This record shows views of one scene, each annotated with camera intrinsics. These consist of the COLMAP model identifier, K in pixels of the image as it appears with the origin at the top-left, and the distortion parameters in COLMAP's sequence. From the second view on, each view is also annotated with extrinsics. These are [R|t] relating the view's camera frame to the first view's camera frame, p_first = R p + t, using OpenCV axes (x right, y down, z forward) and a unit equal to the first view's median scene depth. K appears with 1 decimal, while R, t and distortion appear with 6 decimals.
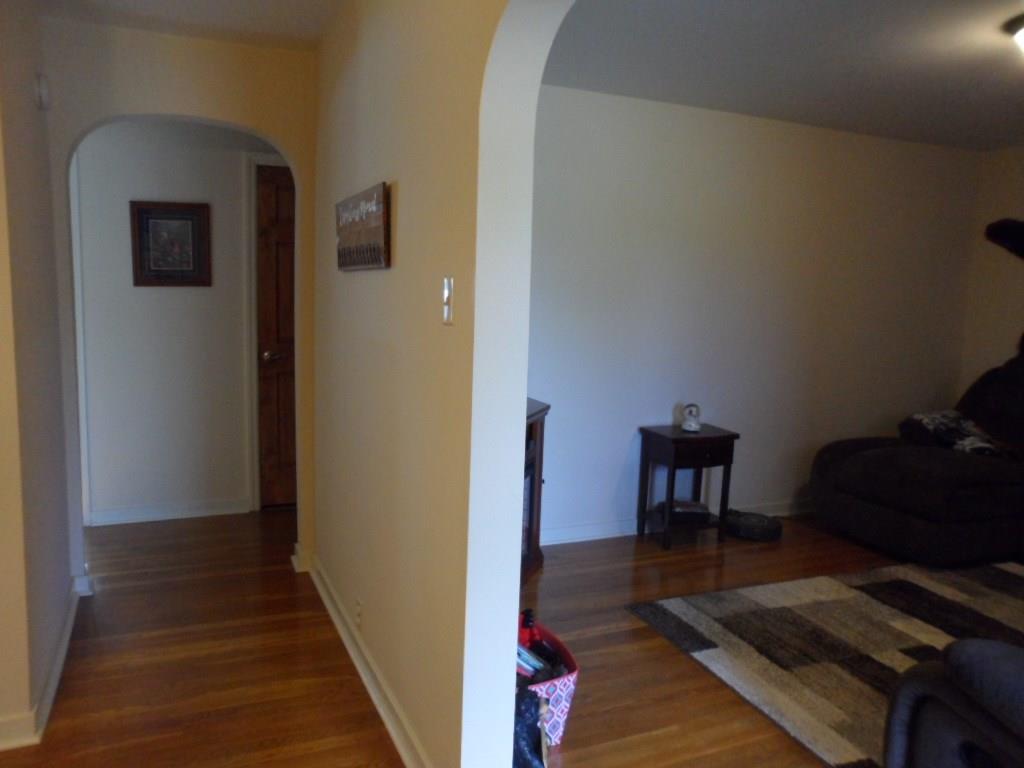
lens RADIAL K [[806.8, 0, 512.0], [0, 806.8, 384.0], [0, 0, 1]] dist [-0.158868, 0.216443]
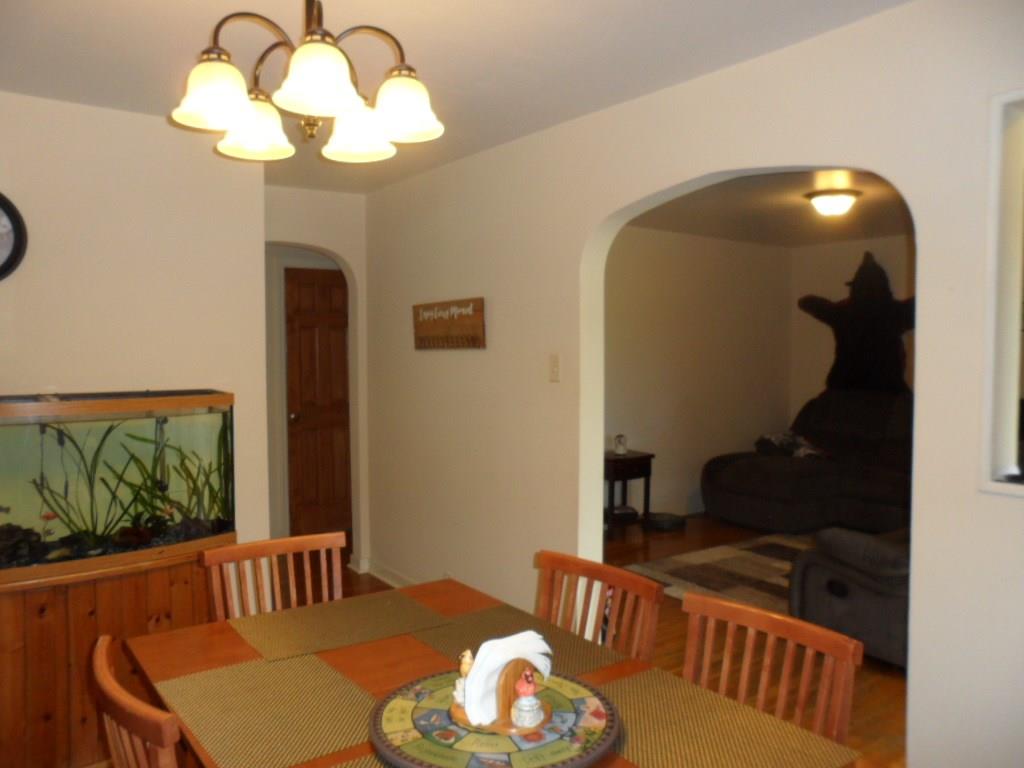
lens RADIAL K [[806.8, 0, 512.0], [0, 806.8, 384.0], [0, 0, 1]] dist [-0.158868, 0.216443]
pose [[0.976876, -0.043476, 0.209339, -0.249250], [0.059343, 0.995772, -0.070119, 0.024207], [-0.205405, 0.080921, 0.975326, -0.335325]]
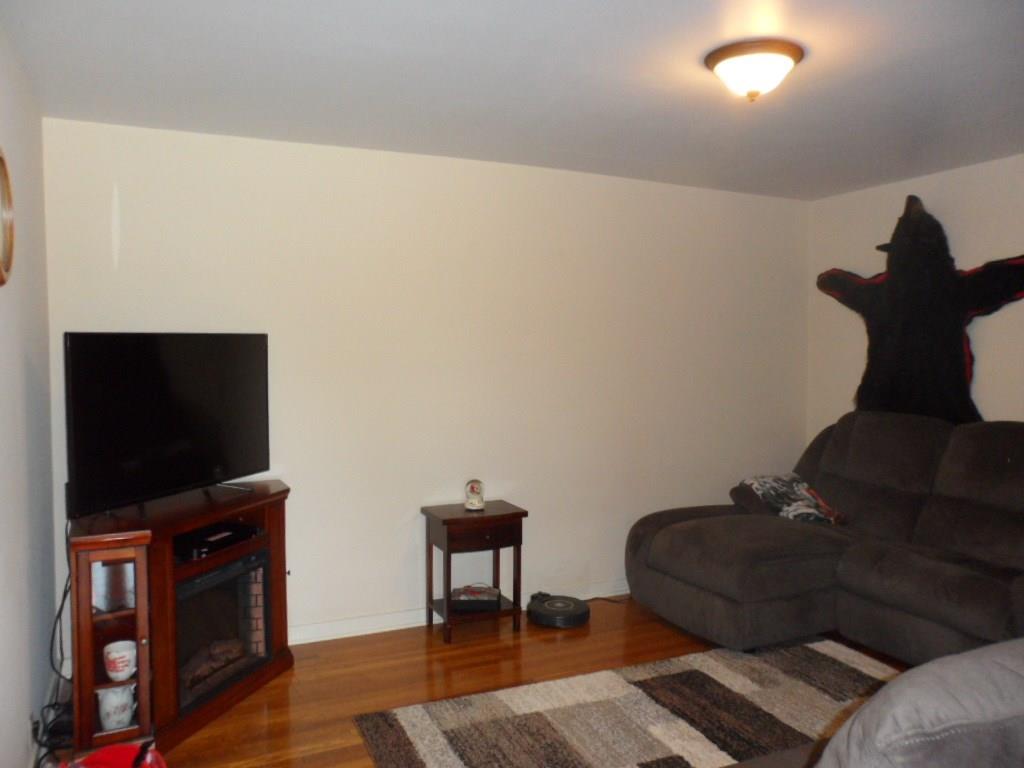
lens RADIAL K [[806.8, 0, 512.0], [0, 806.8, 384.0], [0, 0, 1]] dist [-0.158868, 0.216443]
pose [[0.998855, -0.034119, 0.033533, 0.241744], [0.036744, 0.996032, -0.081053, -0.007896], [-0.030635, 0.082193, 0.996145, 0.079151]]
